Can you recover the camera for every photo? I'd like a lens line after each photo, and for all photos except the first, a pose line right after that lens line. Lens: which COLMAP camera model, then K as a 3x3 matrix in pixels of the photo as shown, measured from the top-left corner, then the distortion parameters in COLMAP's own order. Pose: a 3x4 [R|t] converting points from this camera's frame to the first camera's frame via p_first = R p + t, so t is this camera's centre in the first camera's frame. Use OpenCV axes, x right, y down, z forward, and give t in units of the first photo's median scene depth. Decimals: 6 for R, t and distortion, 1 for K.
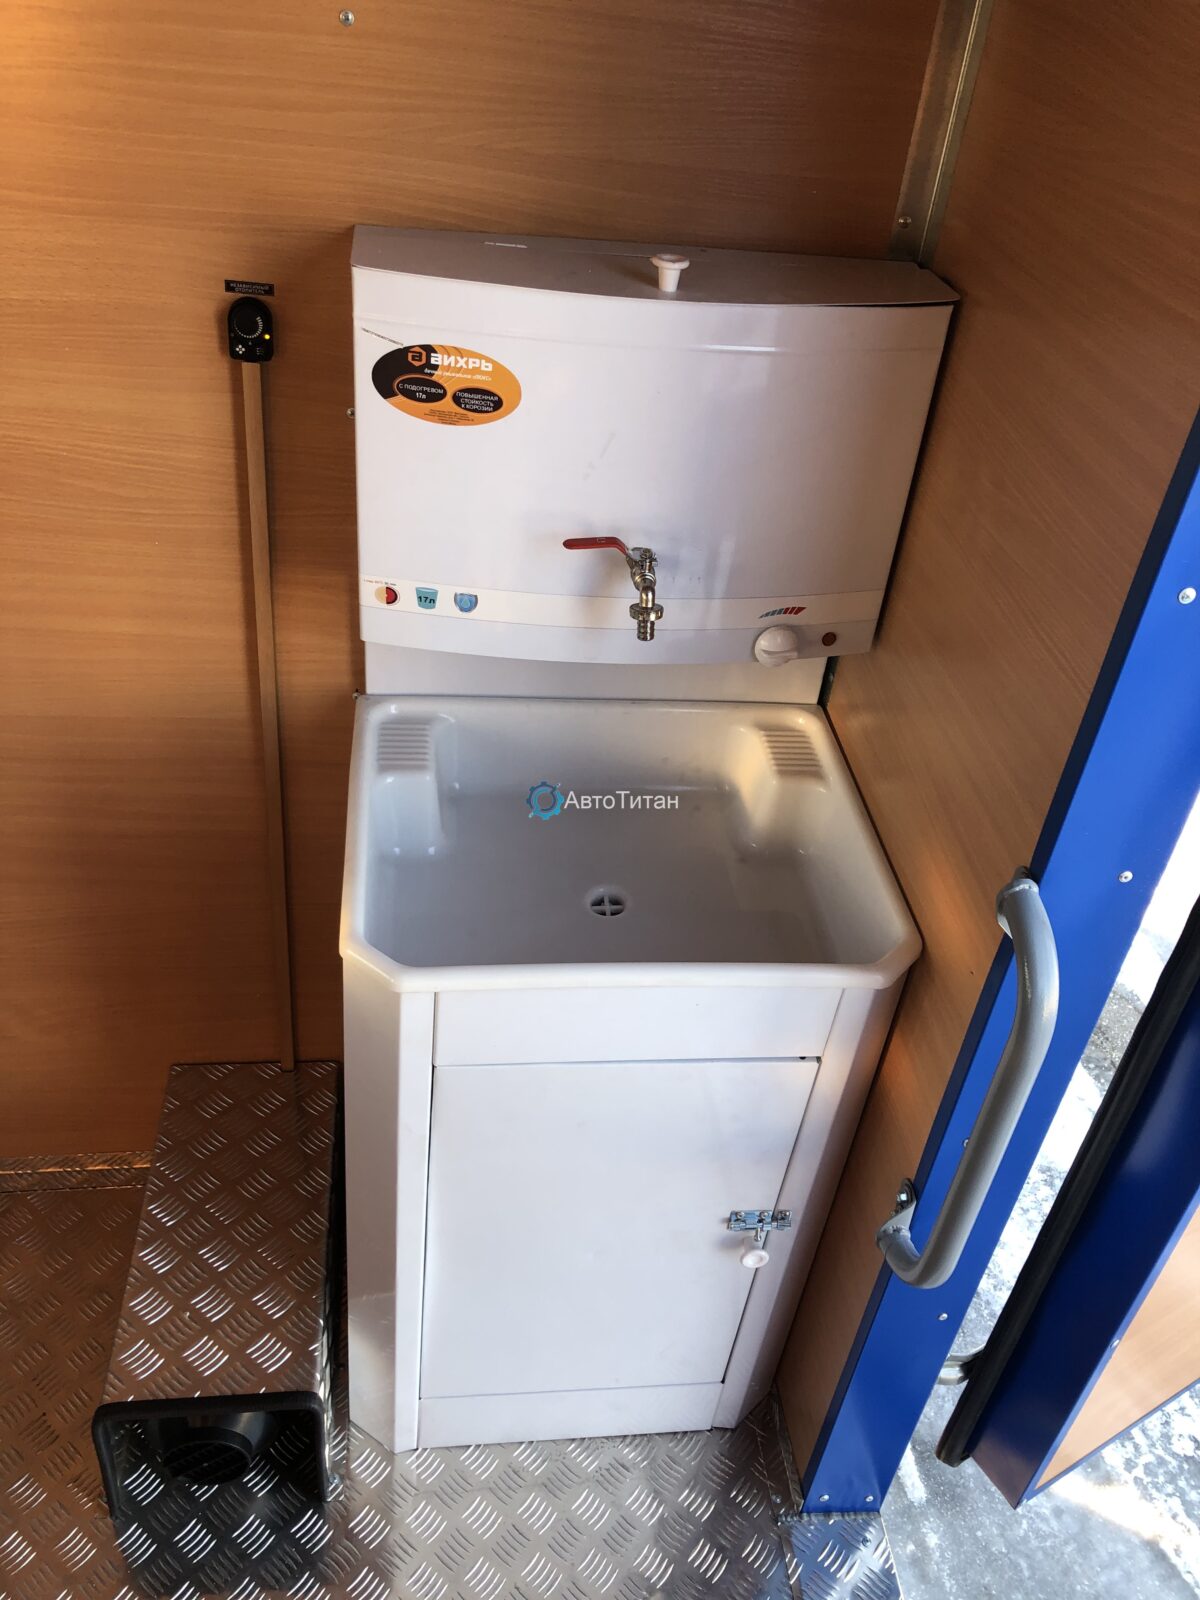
lens RADIAL K [[1318.9, 0, 610.0], [0, 1318.9, 809.9], [0, 0, 1]] dist [0.035581, -0.024834]
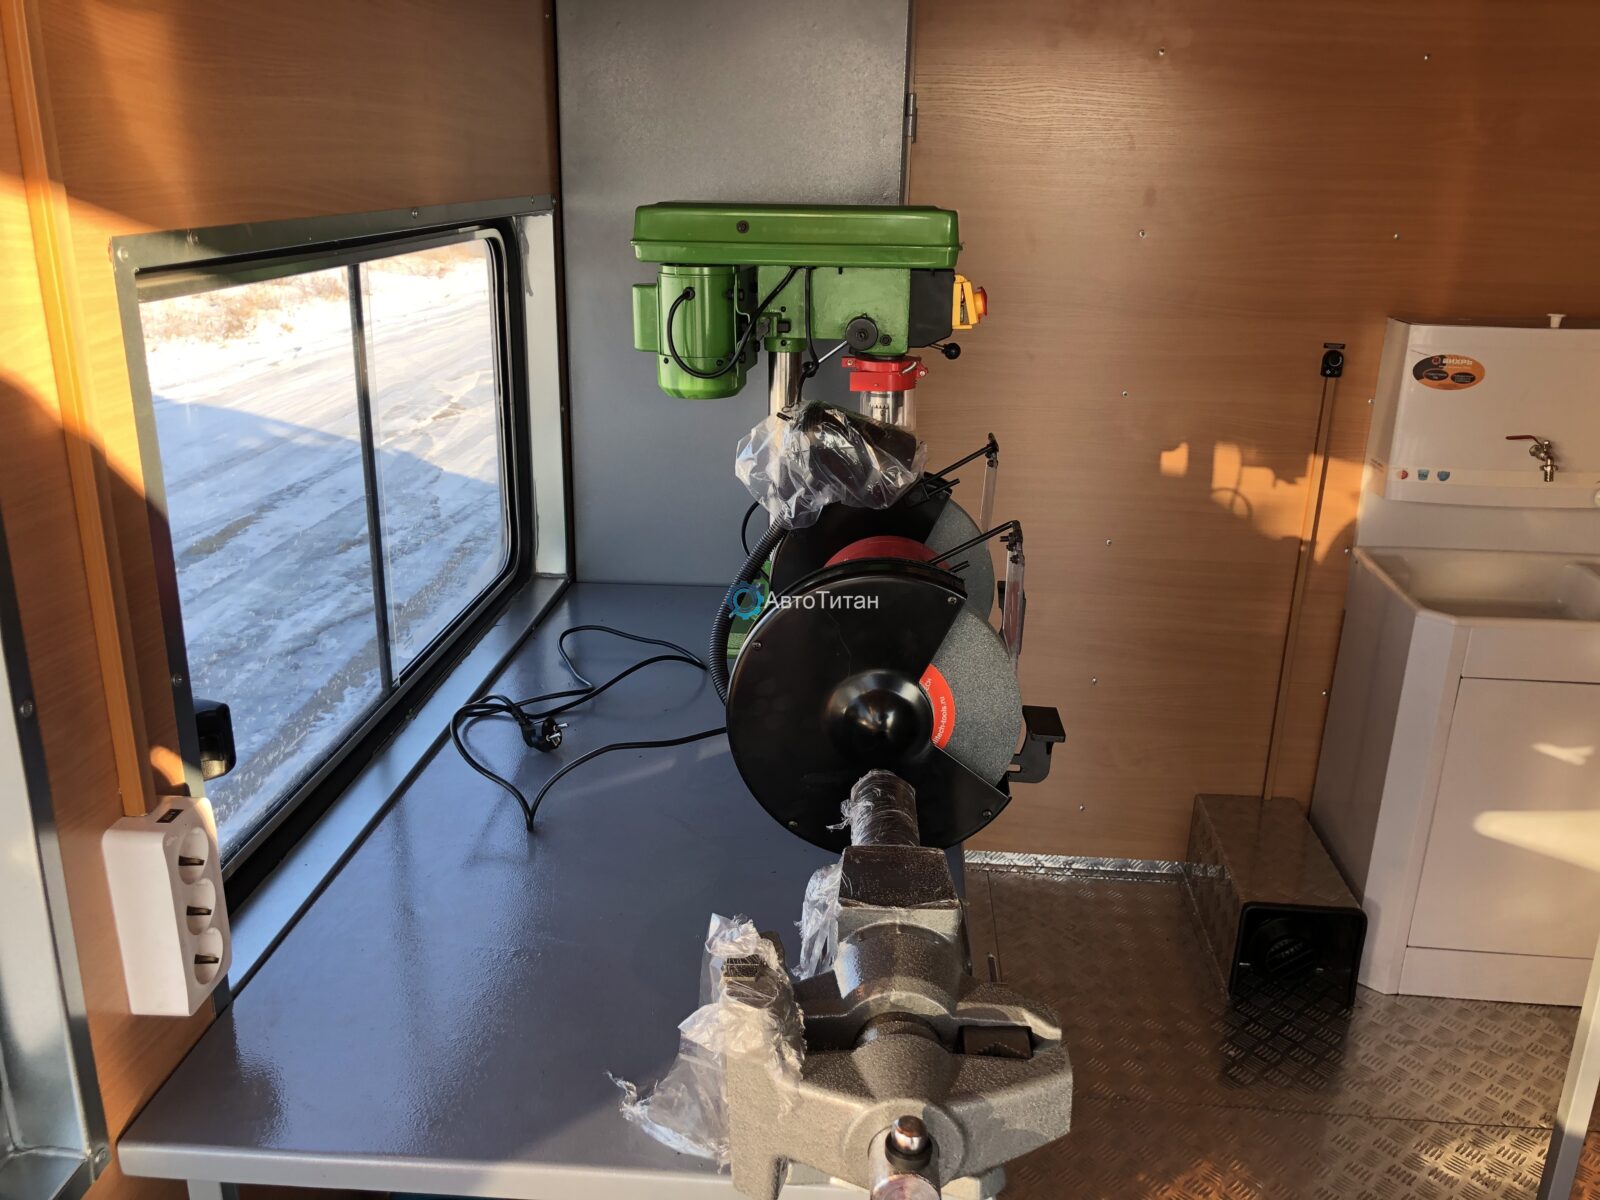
lens RADIAL K [[1318.9, 0, 793.2], [0, 1318.9, 603.2], [0, 0, 1]] dist [0.035581, -0.024834]
pose [[0.978247, -0.023059, -0.206160, -0.696830], [-0.042495, 0.950453, -0.307950, 0.734826], [0.203047, 0.310012, 0.928797, -1.113740]]
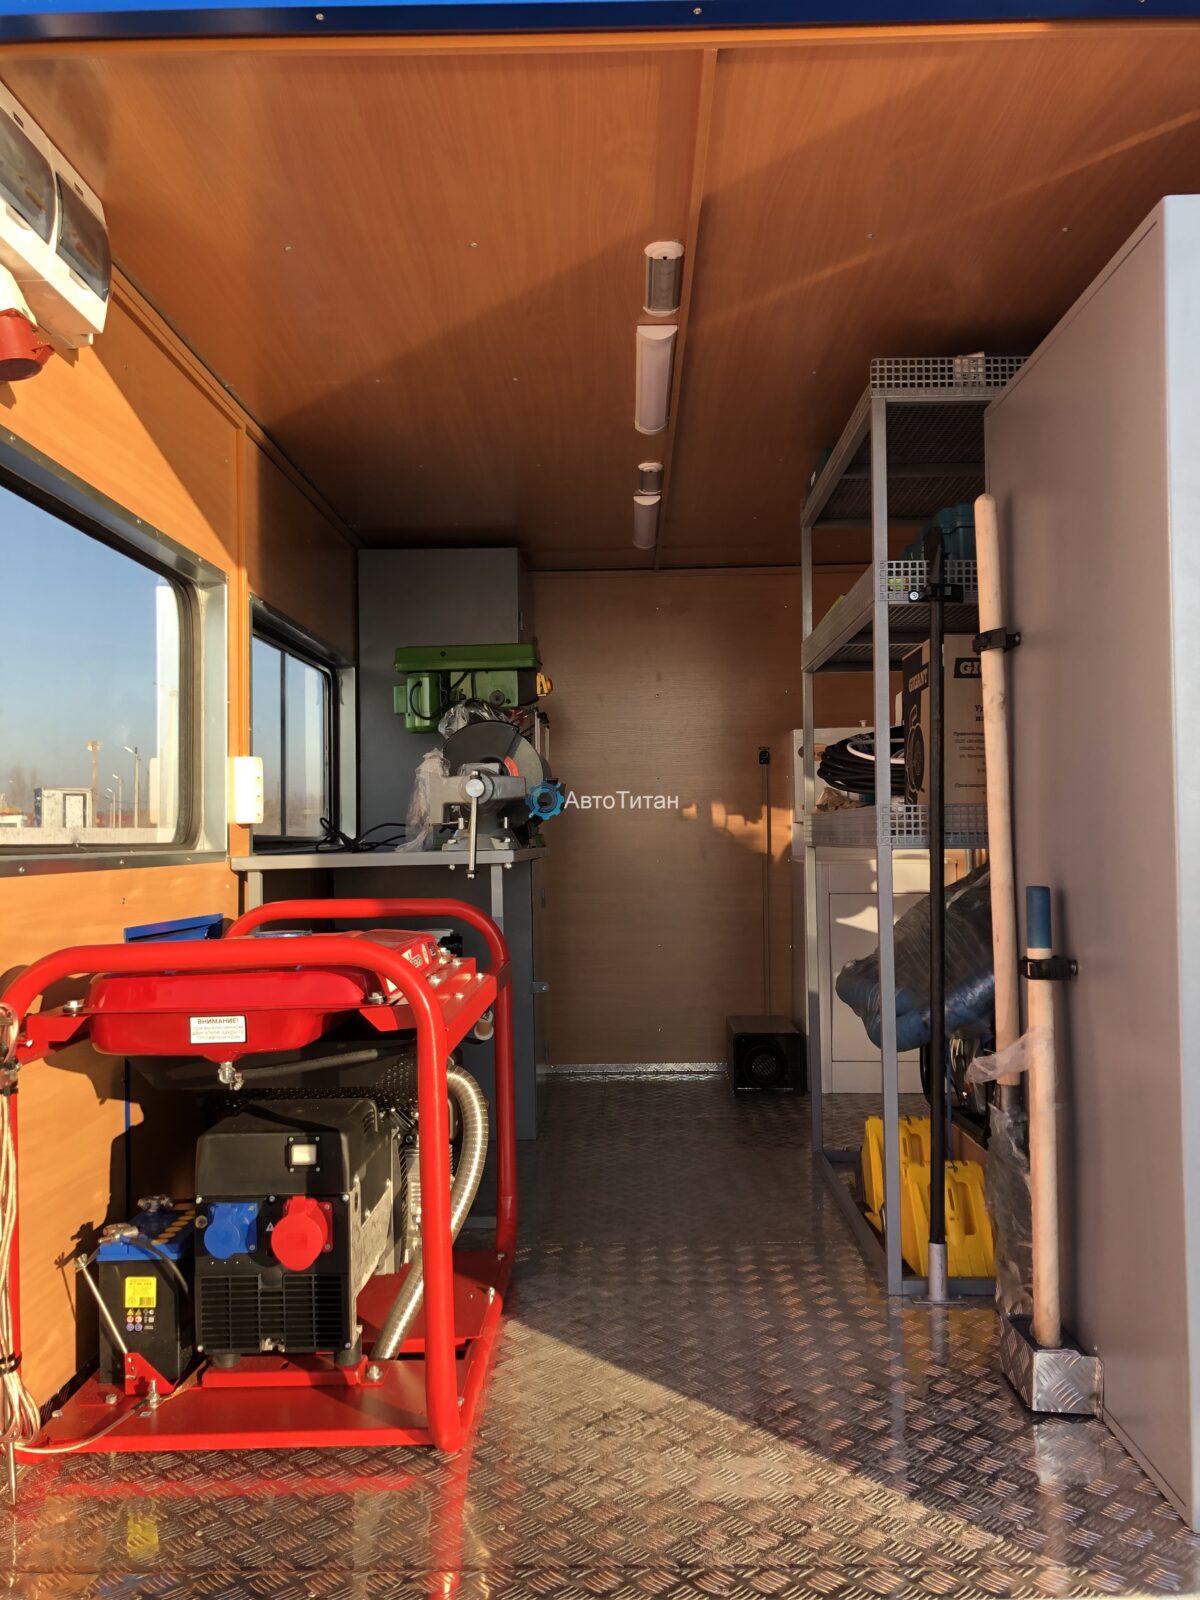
lens RADIAL K [[1318.9, 0, 611.1], [0, 1318.9, 802.9], [0, 0, 1]] dist [0.035581, -0.024834]
pose [[0.986182, -0.119697, -0.114533, -0.288065], [0.027016, 0.798289, -0.601669, 2.204720], [0.163448, 0.590261, 0.790492, -2.241154]]
